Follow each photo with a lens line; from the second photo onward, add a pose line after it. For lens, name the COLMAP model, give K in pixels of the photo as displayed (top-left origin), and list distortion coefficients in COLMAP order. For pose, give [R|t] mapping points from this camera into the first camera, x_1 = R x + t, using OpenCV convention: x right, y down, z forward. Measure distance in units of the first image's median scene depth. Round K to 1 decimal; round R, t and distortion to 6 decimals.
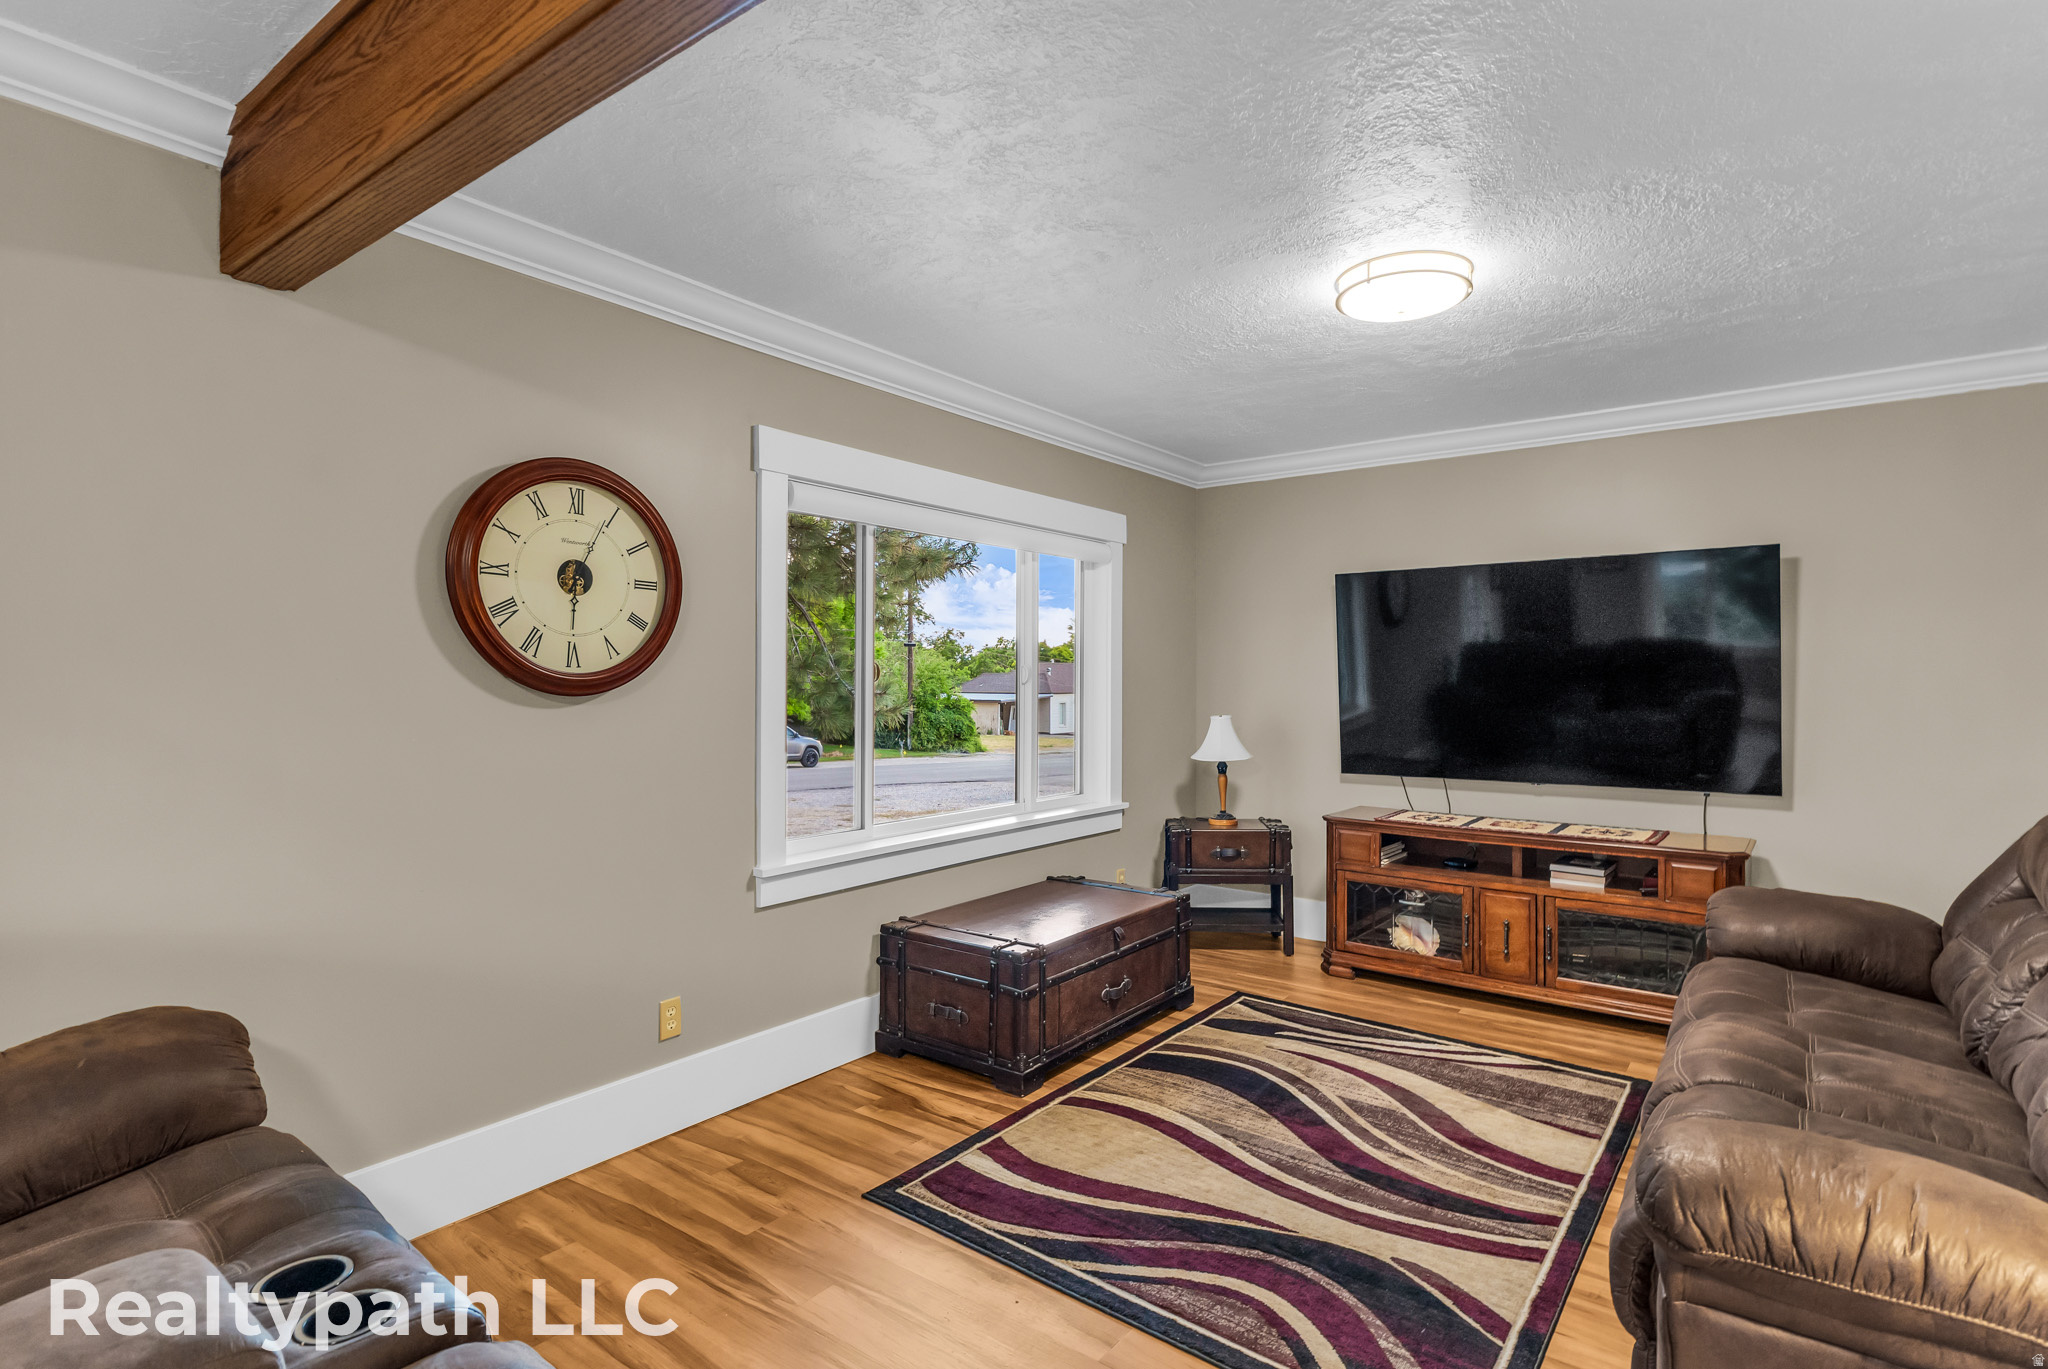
lens RADIAL K [[1006.0, 0, 1023.4], [0, 1006.0, 679.8], [0, 0, 1]] dist [-0.000919, 0.000218]
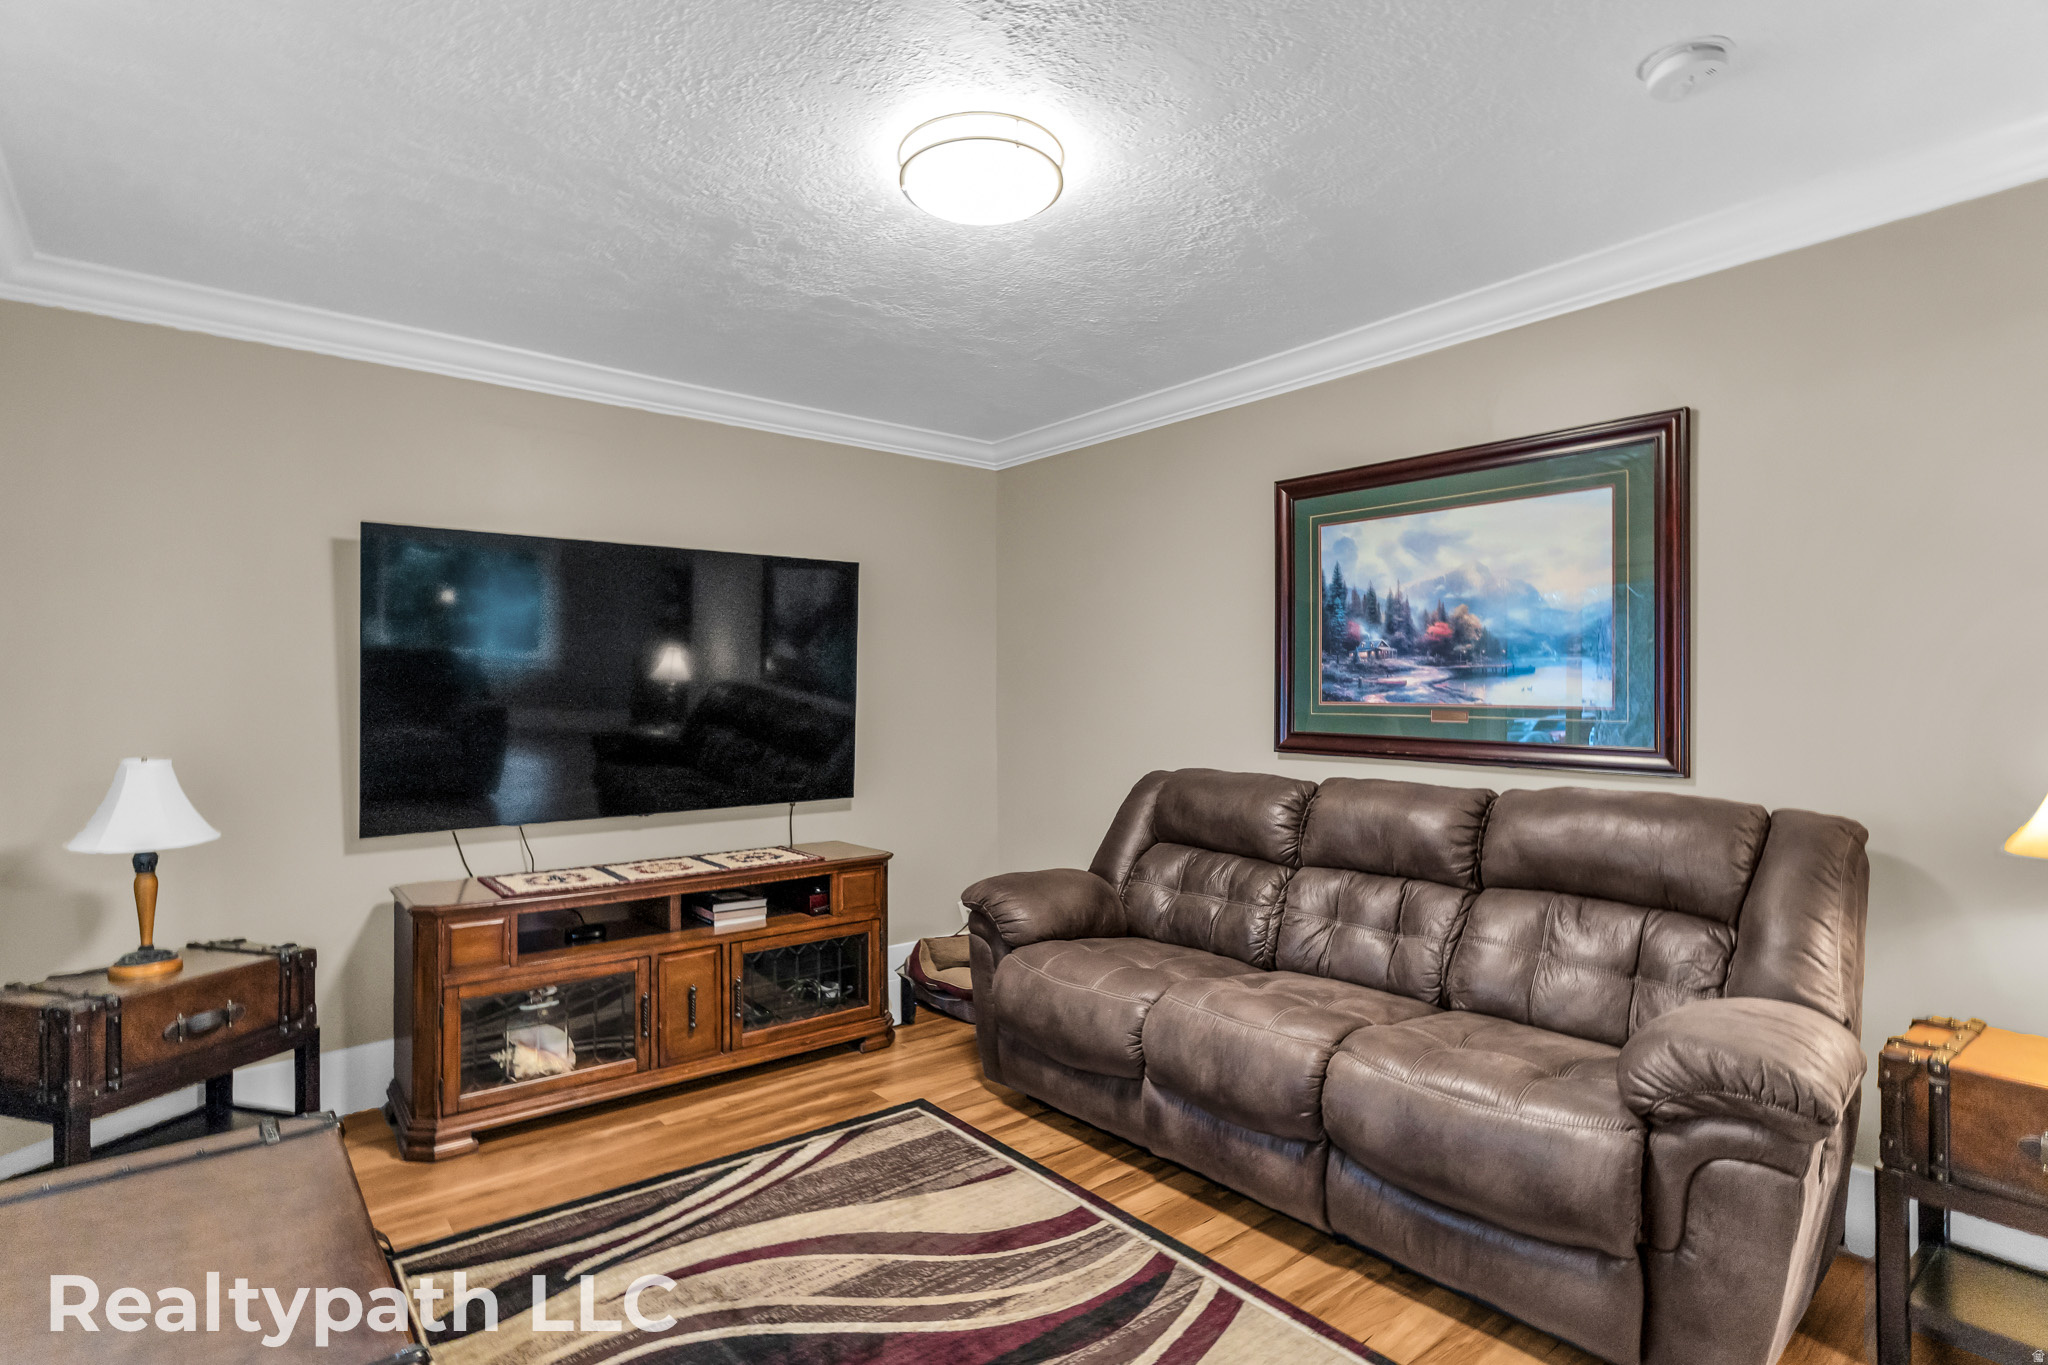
lens RADIAL K [[1019.7, 0, 1020.6], [0, 1019.7, 681.7], [0, 0, 1]] dist [-0.001435, -0.000360]
pose [[0.219537, 0.011895, 0.975532, -0.289140], [0.010208, 0.999843, -0.014488, 0.010692], [-0.975551, 0.013139, 0.219381, 0.617272]]
